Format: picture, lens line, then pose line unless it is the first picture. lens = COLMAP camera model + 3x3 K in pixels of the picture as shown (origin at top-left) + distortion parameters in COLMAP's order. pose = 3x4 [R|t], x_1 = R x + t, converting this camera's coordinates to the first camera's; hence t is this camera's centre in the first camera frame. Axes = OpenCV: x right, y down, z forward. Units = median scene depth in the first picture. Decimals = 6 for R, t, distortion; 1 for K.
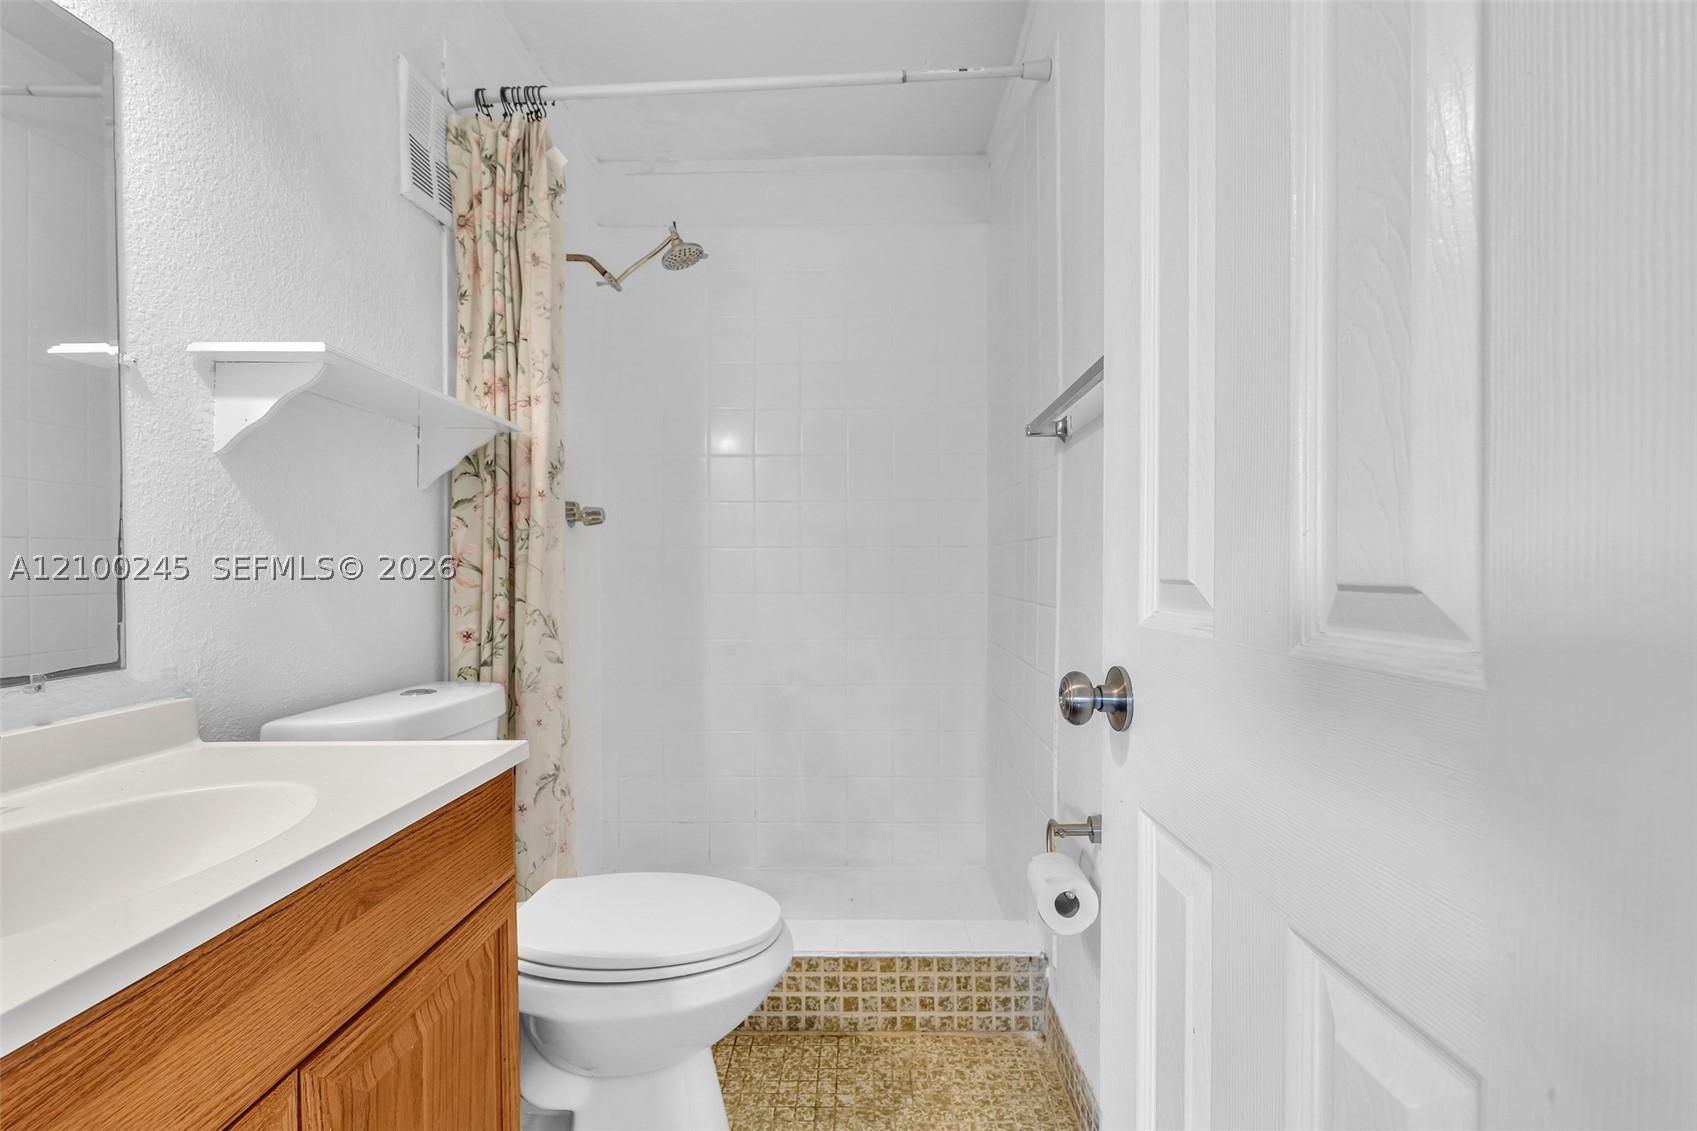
lens RADIAL K [[792.0, 0, 851.2], [0, 792.0, 571.0], [0, 0, 1]] dist [-0.010361, 0.003487]
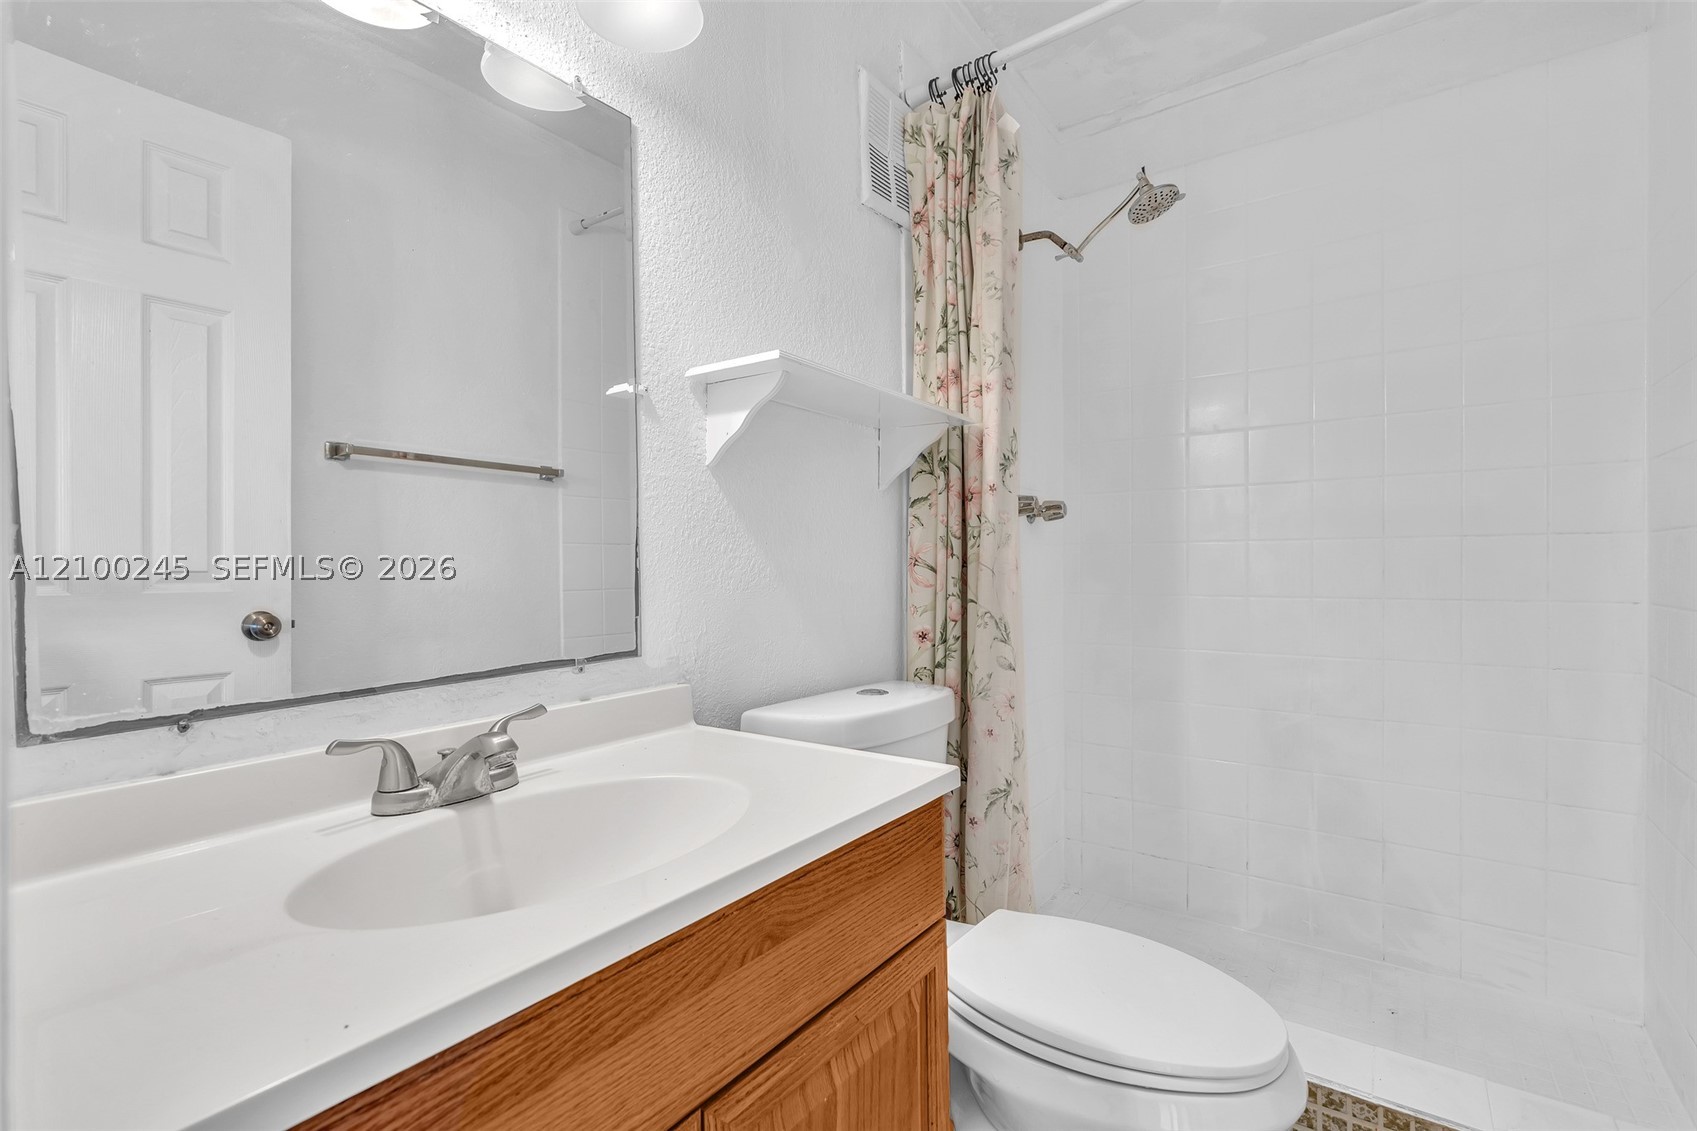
lens RADIAL K [[792.0, 0, 833.5], [0, 792.0, 569.8], [0, 0, 1]] dist [-0.010361, 0.003487]
pose [[0.823715, 0.000127, -0.567004, -0.019300], [0.001785, 0.999994, 0.002818, -0.004285], [0.567002, -0.003333, 0.823710, 0.143118]]
